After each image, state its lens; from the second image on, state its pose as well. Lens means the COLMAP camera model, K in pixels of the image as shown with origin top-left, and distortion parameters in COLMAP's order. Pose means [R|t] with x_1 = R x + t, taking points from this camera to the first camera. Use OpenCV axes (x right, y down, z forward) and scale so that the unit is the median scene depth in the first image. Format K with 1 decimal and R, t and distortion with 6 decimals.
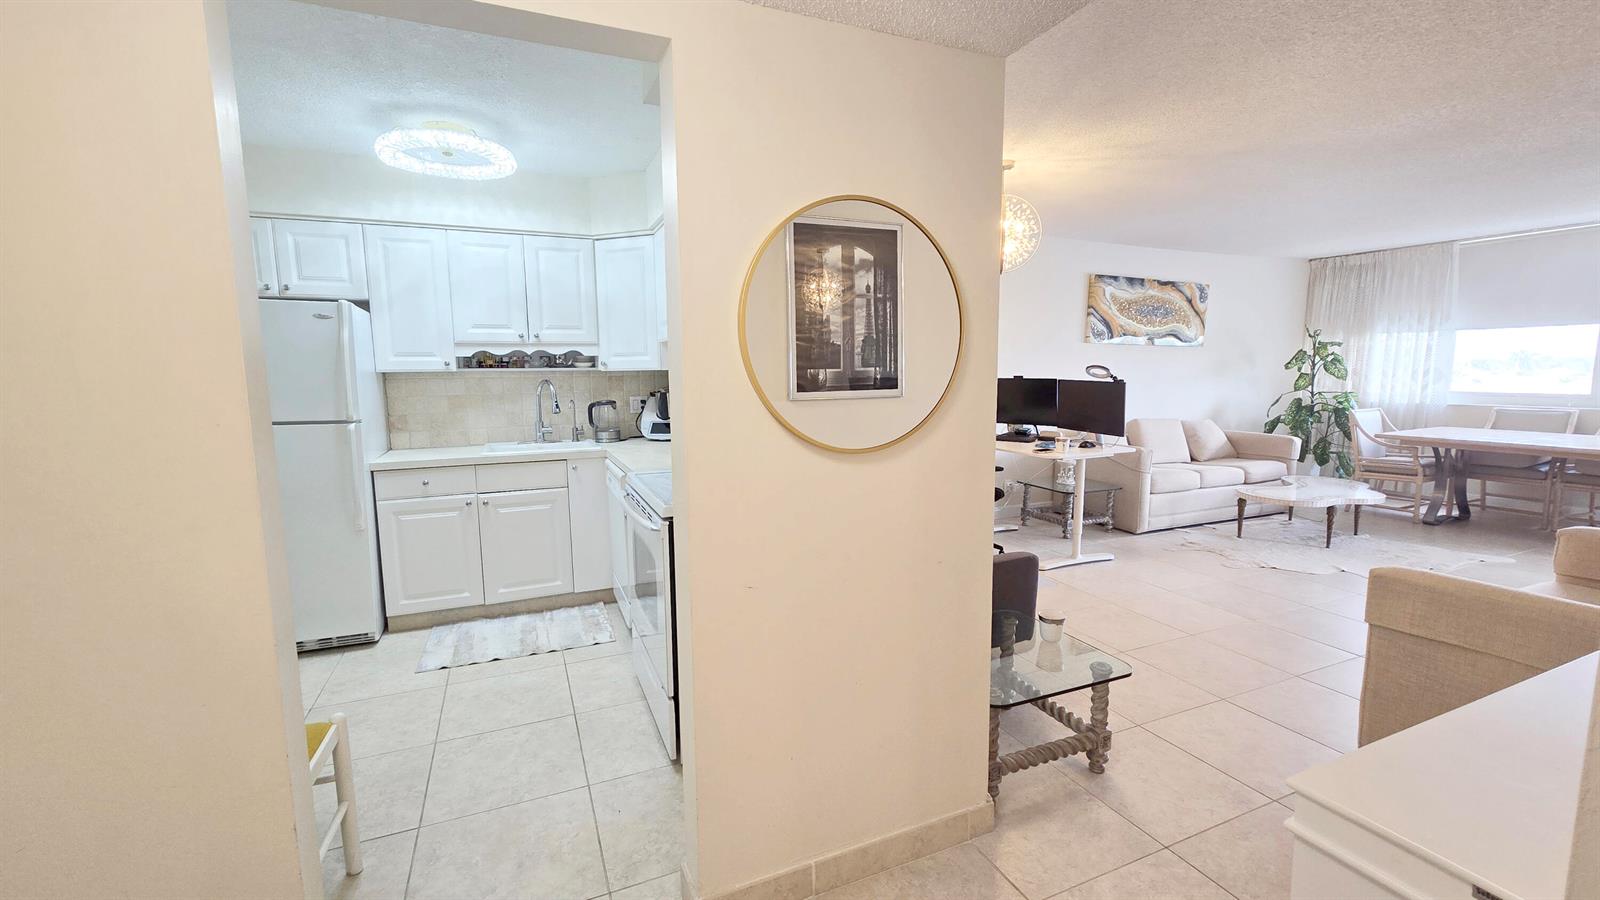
lens RADIAL K [[670.3, 0, 800.0], [0, 670.3, 450.0], [0, 0, 1]] dist [0.000181, 0.000641]
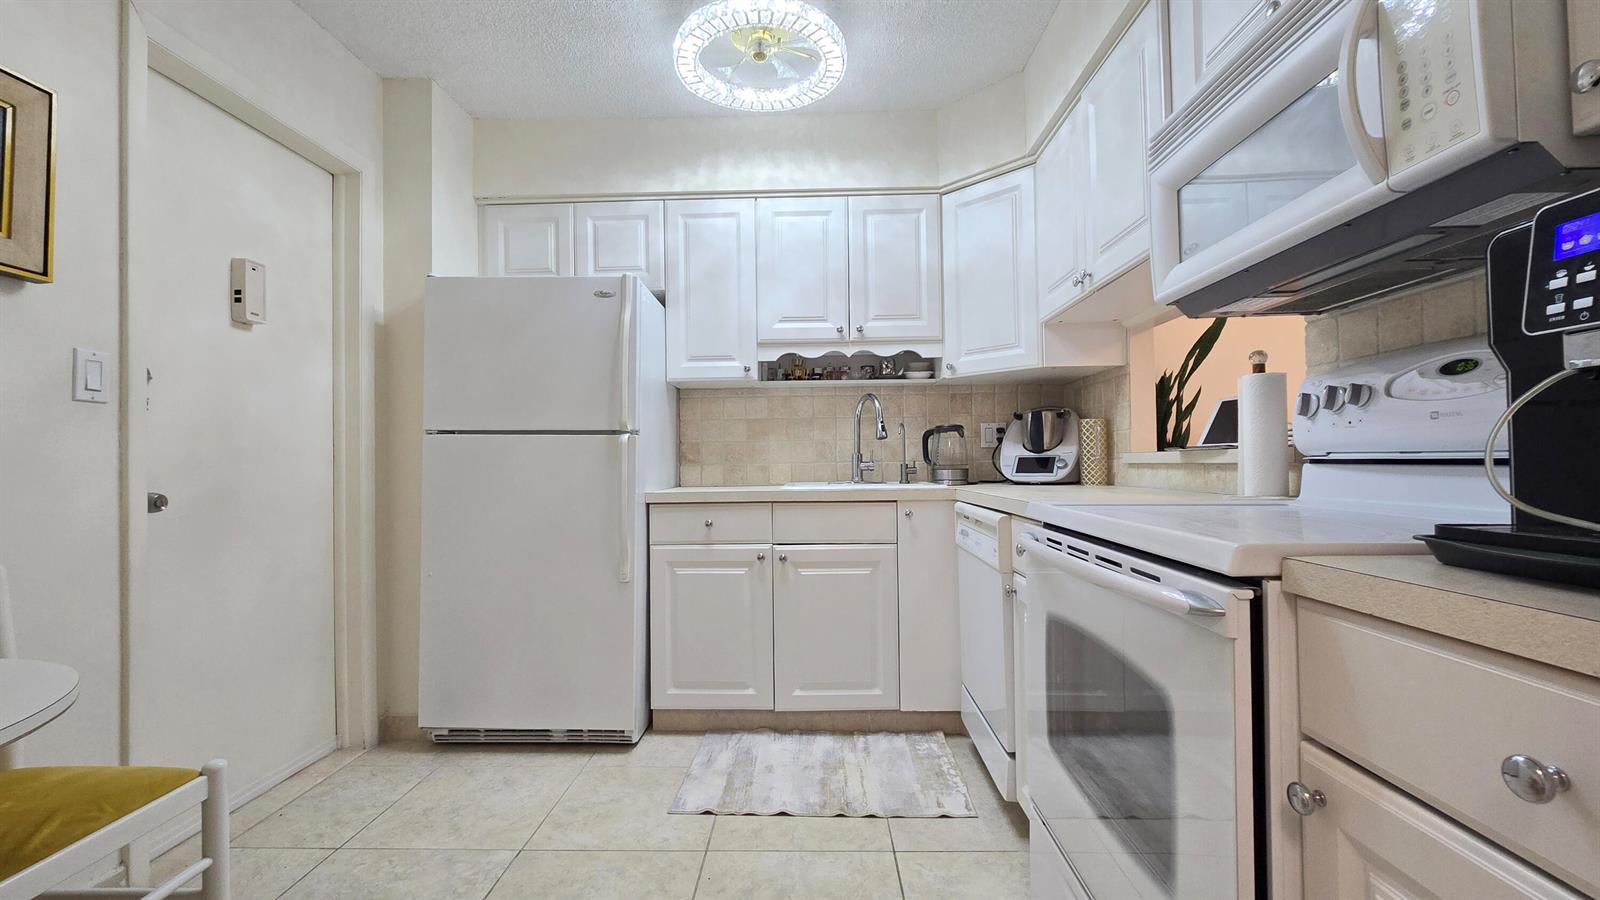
lens RADIAL K [[670.3, 0, 800.0], [0, 670.3, 450.0], [0, 0, 1]] dist [0.000181, 0.000641]
pose [[0.909098, -0.009689, -0.416469, -0.158319], [-0.049874, 0.990007, -0.131901, 0.056419], [0.413585, 0.140682, 0.899531, 0.356810]]
